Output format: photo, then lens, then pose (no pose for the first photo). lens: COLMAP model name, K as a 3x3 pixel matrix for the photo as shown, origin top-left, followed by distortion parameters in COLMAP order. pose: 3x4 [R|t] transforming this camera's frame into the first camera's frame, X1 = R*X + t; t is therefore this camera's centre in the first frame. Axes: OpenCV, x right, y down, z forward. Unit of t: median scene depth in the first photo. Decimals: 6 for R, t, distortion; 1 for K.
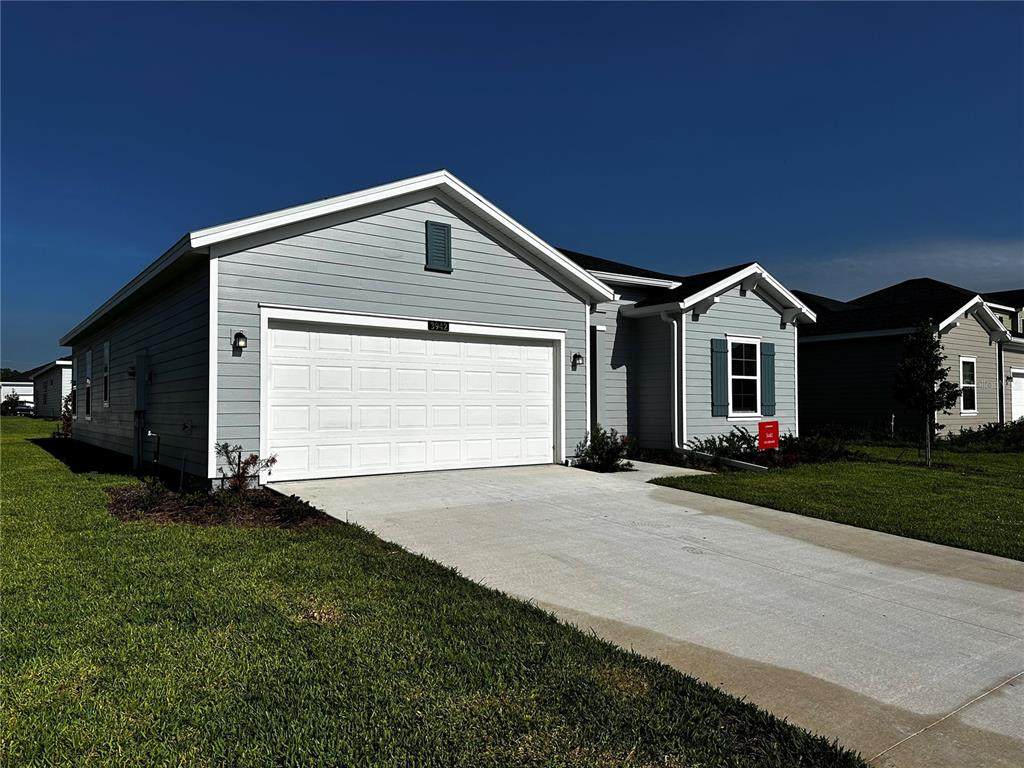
lens RADIAL K [[726.6, 0, 512.8], [0, 726.6, 385.4], [0, 0, 1]] dist [0.065924, 0.000532]
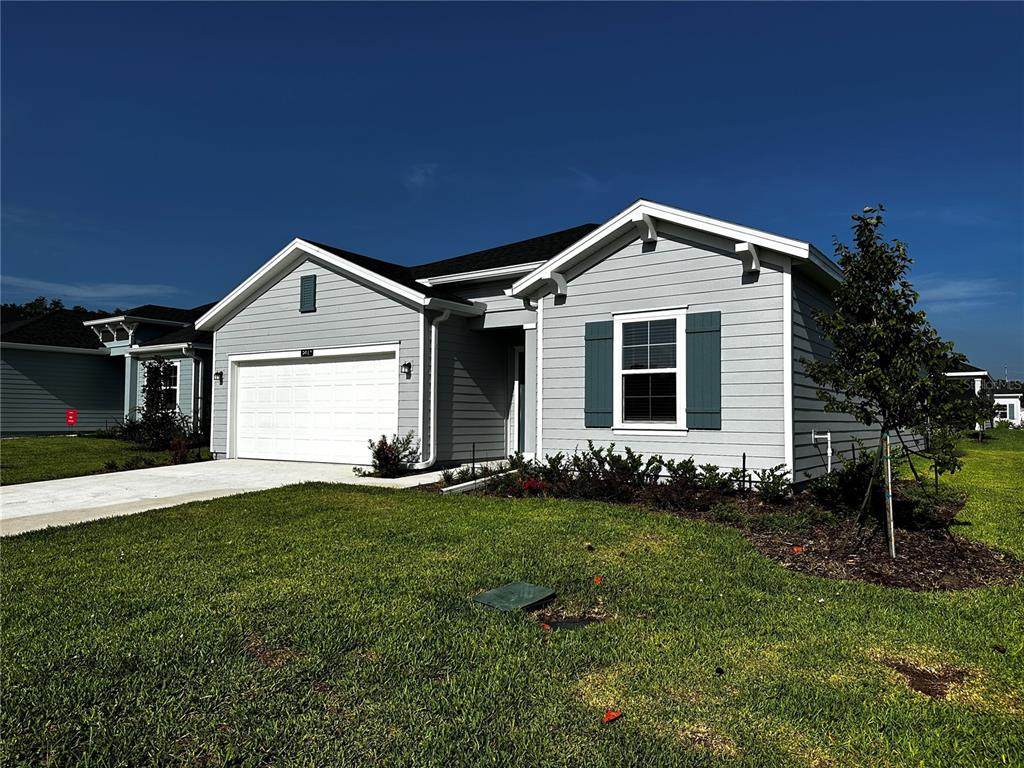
lens RADIAL K [[726.6, 0, 513.0], [0, 726.6, 386.3], [0, 0, 1]] dist [0.065924, 0.000532]
pose [[0.310928, -0.029733, -0.949968, 0.955940], [0.029461, 0.999332, -0.021636, 0.014619], [0.949977, -0.021260, 0.311596, 0.698066]]
